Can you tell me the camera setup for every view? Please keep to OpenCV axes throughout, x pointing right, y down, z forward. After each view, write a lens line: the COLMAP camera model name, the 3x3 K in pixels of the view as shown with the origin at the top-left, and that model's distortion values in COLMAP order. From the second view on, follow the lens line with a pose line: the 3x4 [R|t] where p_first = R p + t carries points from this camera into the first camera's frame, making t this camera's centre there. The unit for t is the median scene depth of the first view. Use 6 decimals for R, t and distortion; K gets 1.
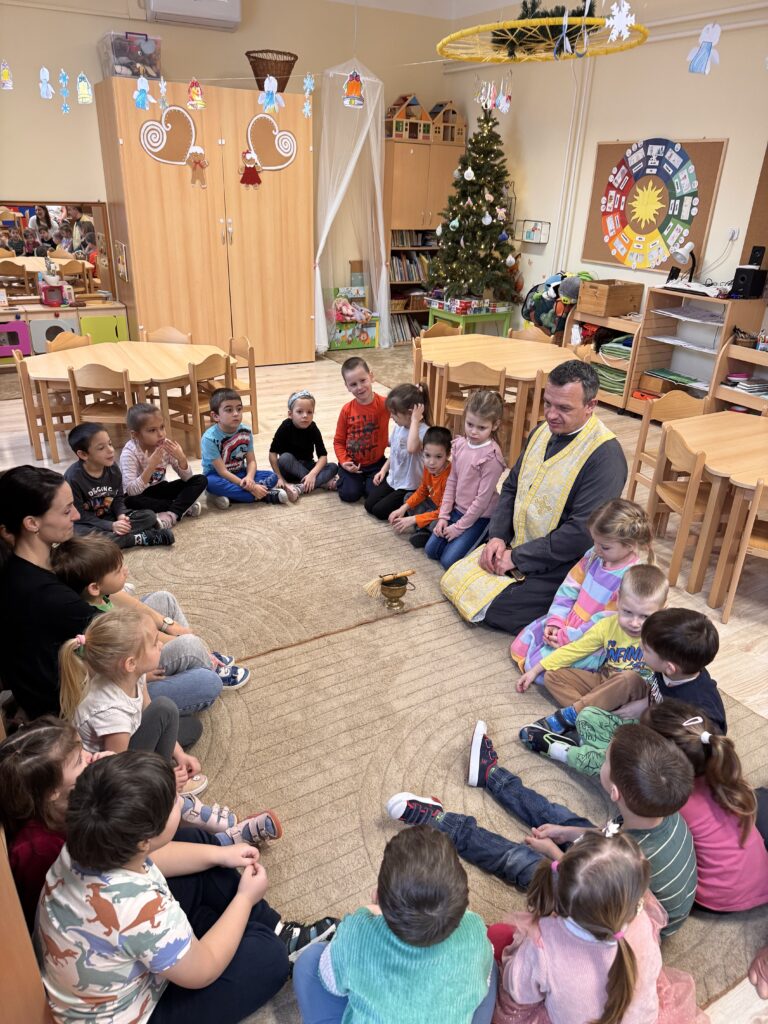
lens RADIAL K [[740.1, 0, 384.0], [0, 740.1, 512.0], [0, 0, 1]] dist [0.124226, -0.172403]
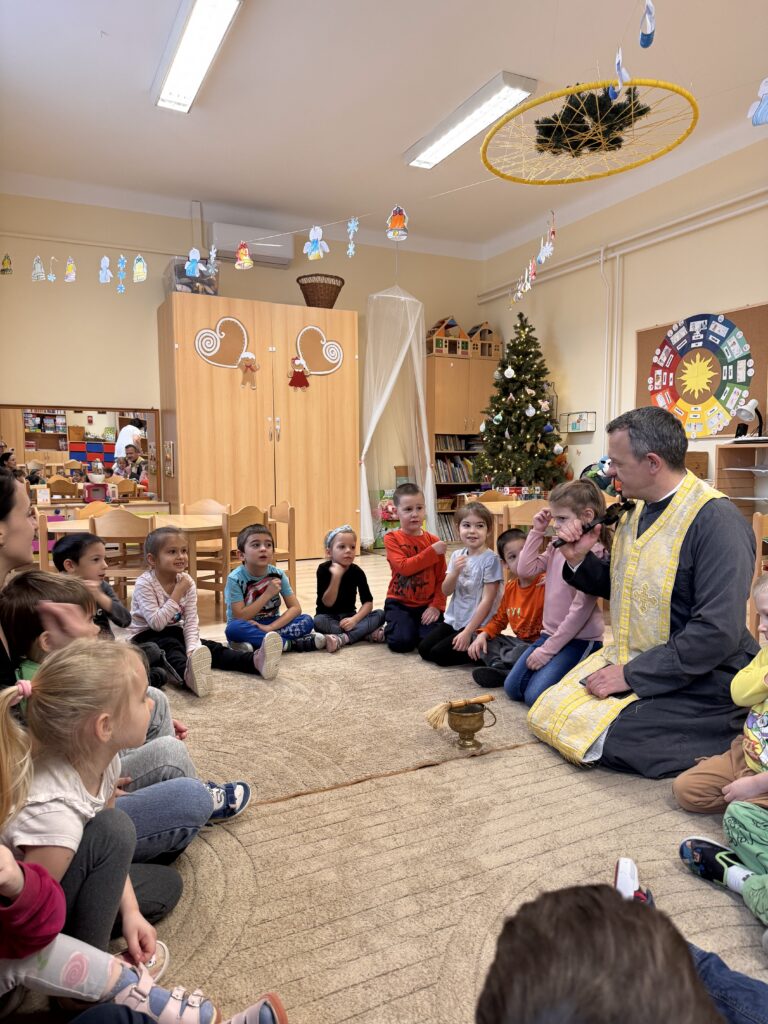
lens RADIAL K [[722.3, 0, 384.0], [0, 722.3, 512.0], [0, 0, 1]] dist [0.201735, -0.410078]
pose [[0.997824, -0.036610, -0.054843, -0.011201], [0.014359, 0.932390, -0.361169, 0.095559], [0.064357, 0.359595, 0.930886, 0.140956]]
